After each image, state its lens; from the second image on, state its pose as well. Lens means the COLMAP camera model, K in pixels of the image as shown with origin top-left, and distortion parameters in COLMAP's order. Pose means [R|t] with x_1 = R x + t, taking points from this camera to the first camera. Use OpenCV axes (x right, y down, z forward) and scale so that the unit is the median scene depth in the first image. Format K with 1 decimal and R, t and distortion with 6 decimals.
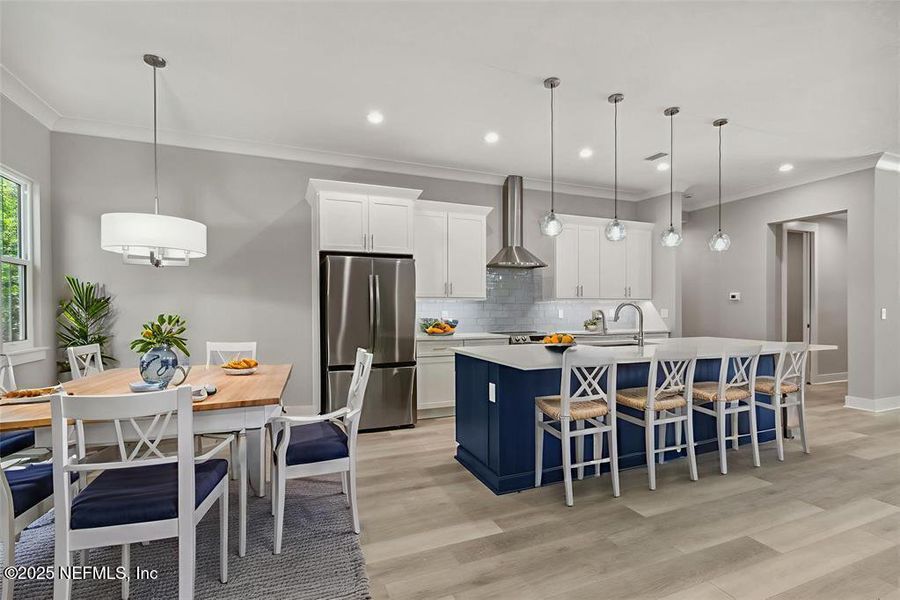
lens RADIAL K [[437.6, 0, 423.2], [0, 437.6, 312.3], [0, 0, 1]] dist [-0.000740, -0.000111]
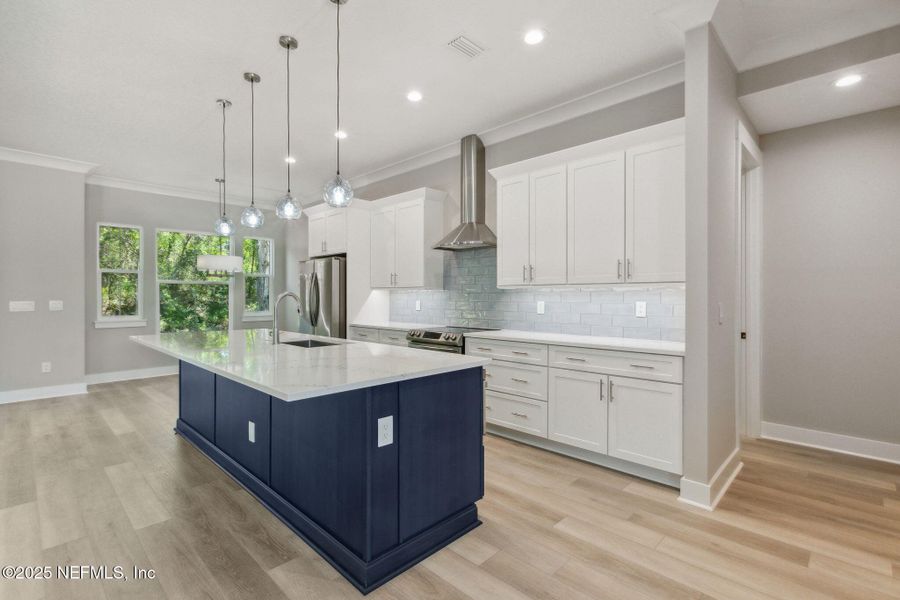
lens RADIAL K [[423.4, 0, 450.0], [0, 423.4, 300.0], [0, 0, 1]] dist [-0.002587, -0.000174]
pose [[0.392670, 0.011538, -0.919607, 1.078109], [-0.002983, 0.999932, 0.011272, -0.018814], [0.919675, -0.001683, 0.392677, 0.769073]]
